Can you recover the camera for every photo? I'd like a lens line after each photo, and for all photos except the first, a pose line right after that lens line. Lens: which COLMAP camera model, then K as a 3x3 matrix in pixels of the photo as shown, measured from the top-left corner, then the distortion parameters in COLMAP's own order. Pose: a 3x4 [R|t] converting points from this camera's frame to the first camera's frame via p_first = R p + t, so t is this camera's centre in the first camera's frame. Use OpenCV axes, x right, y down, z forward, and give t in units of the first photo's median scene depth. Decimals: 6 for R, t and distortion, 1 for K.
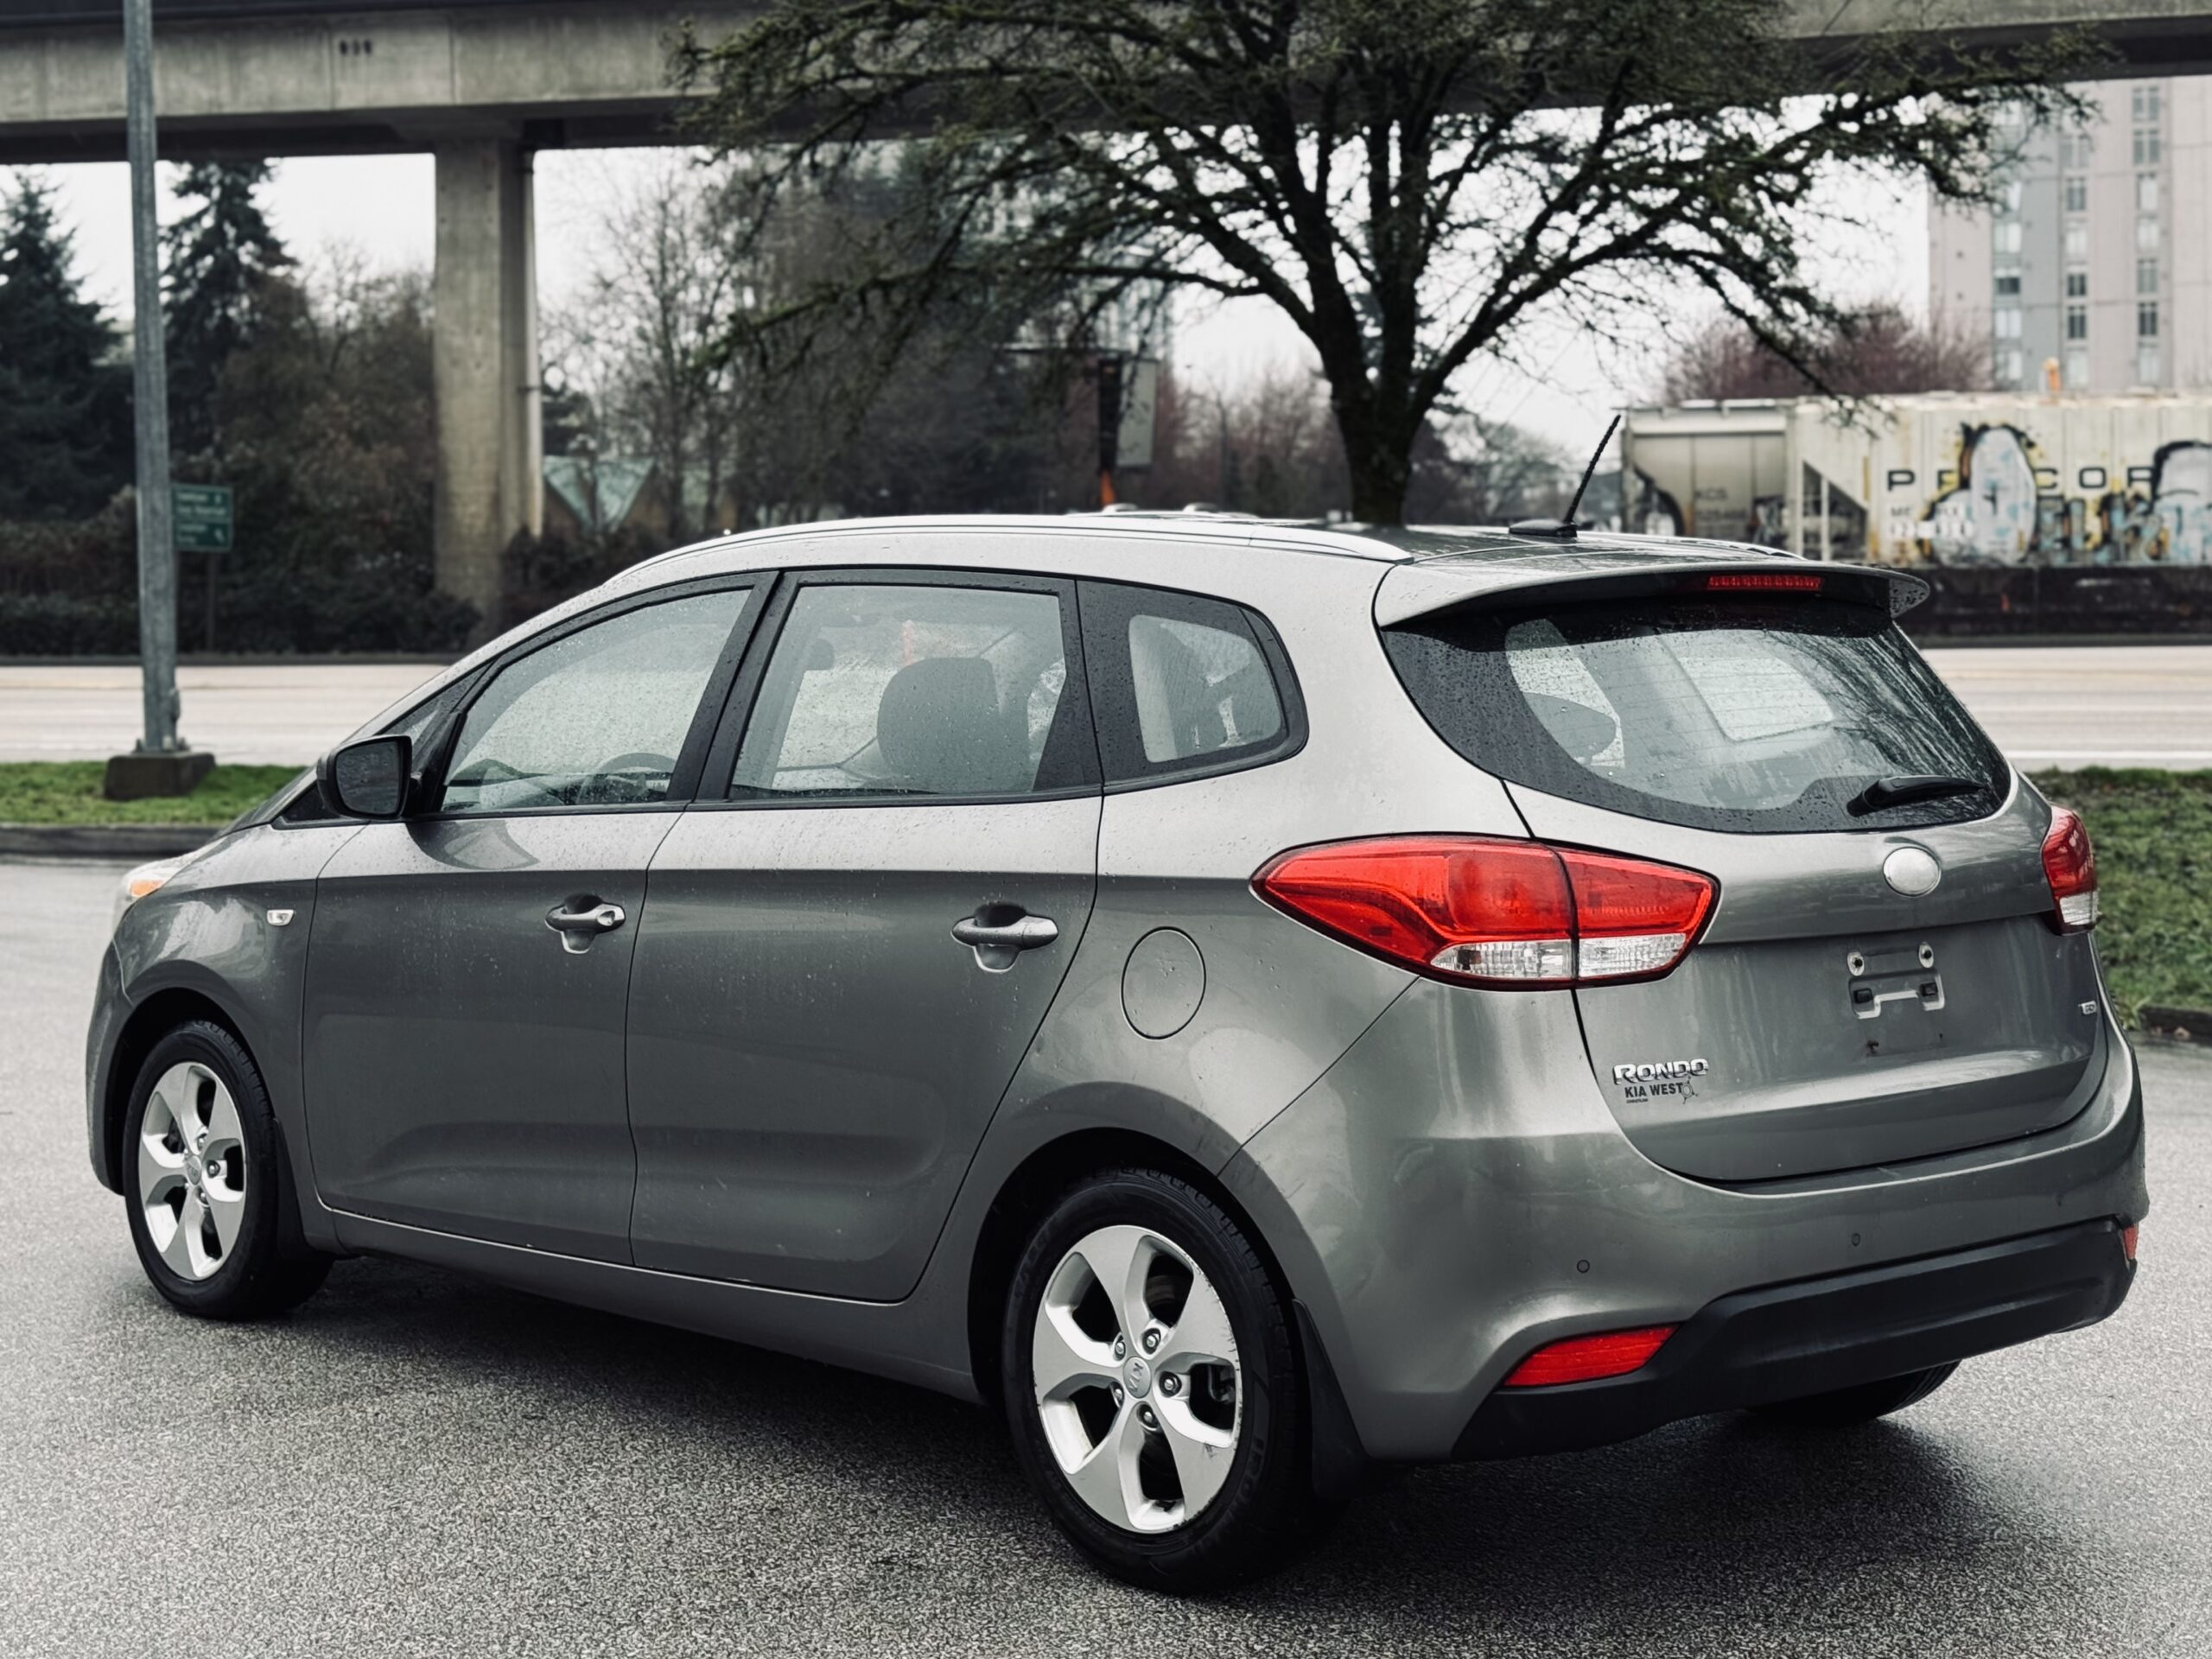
lens RADIAL K [[3267.2, 0, 1103.7], [0, 3267.2, 966.6], [0, 0, 1]] dist [0.117511, -0.051037]
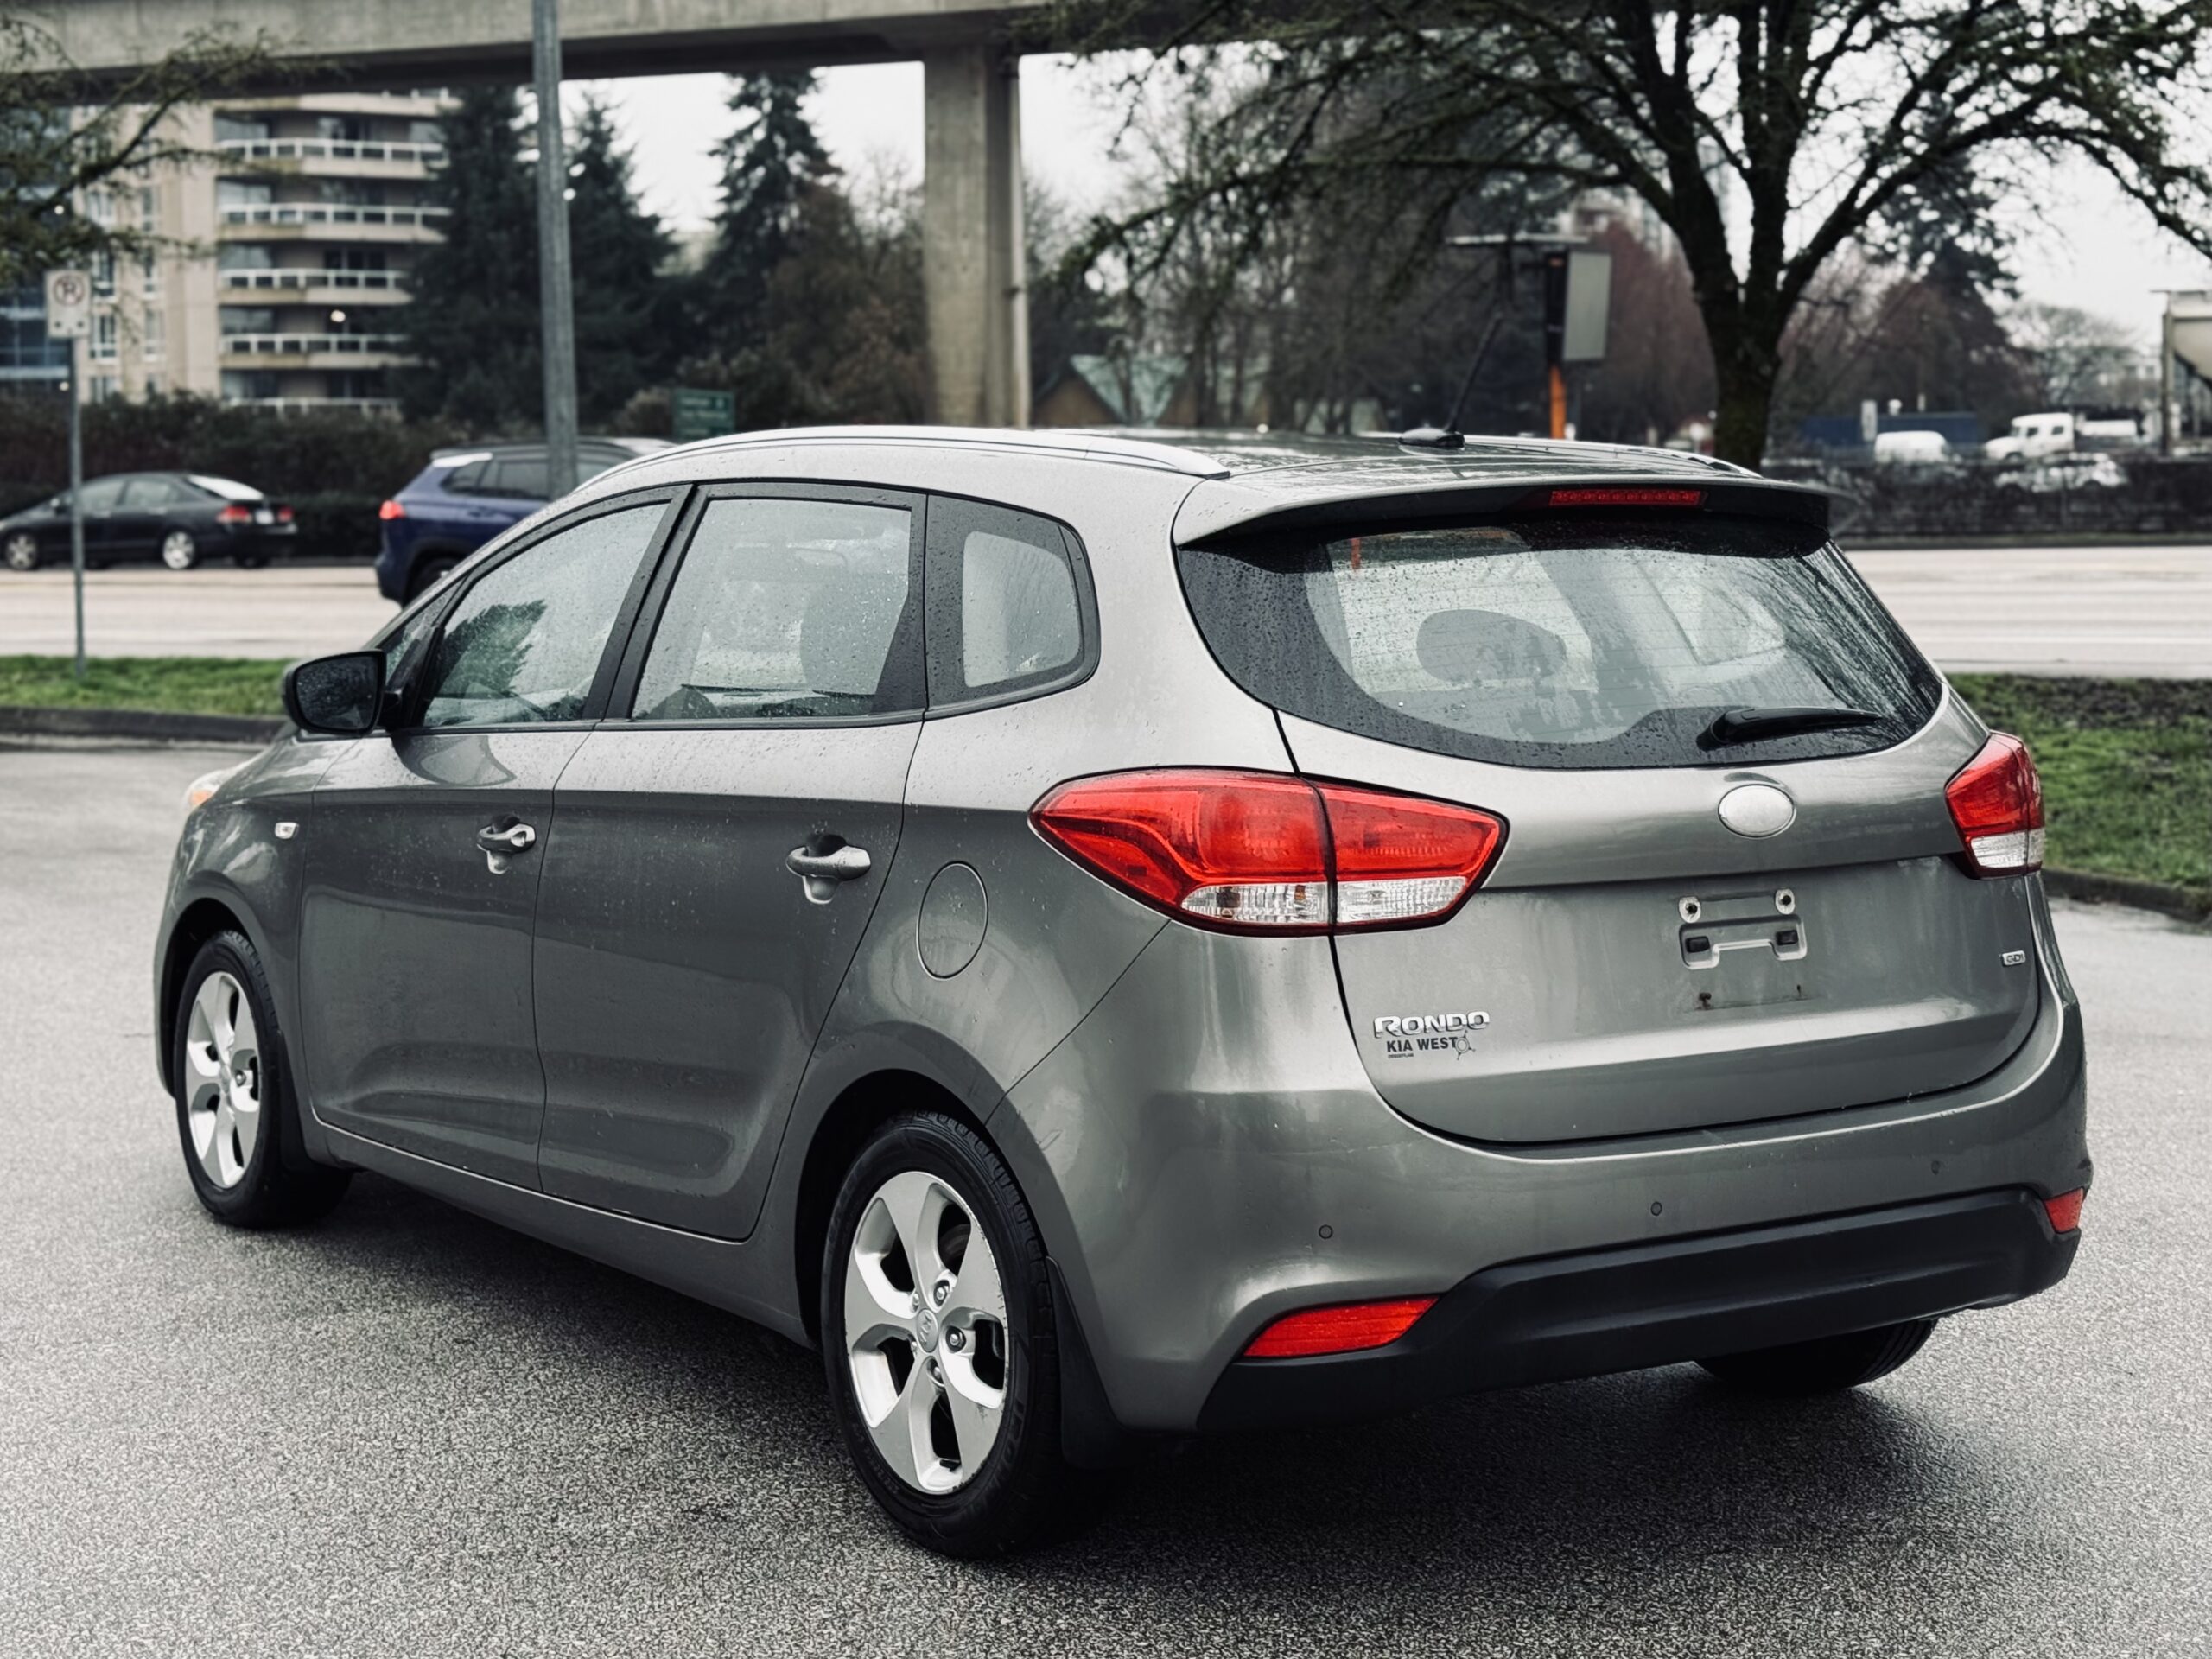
lens RADIAL K [[3243.8, 0, 1168.1], [0, 3243.8, 919.0], [0, 0, 1]] dist [0.117173, -0.095907]
pose [[0.989994, 0.015038, -0.140306, 0.180402], [-0.012511, 0.999744, 0.018878, -0.011679], [0.140553, -0.016934, 0.989928, 0.060106]]
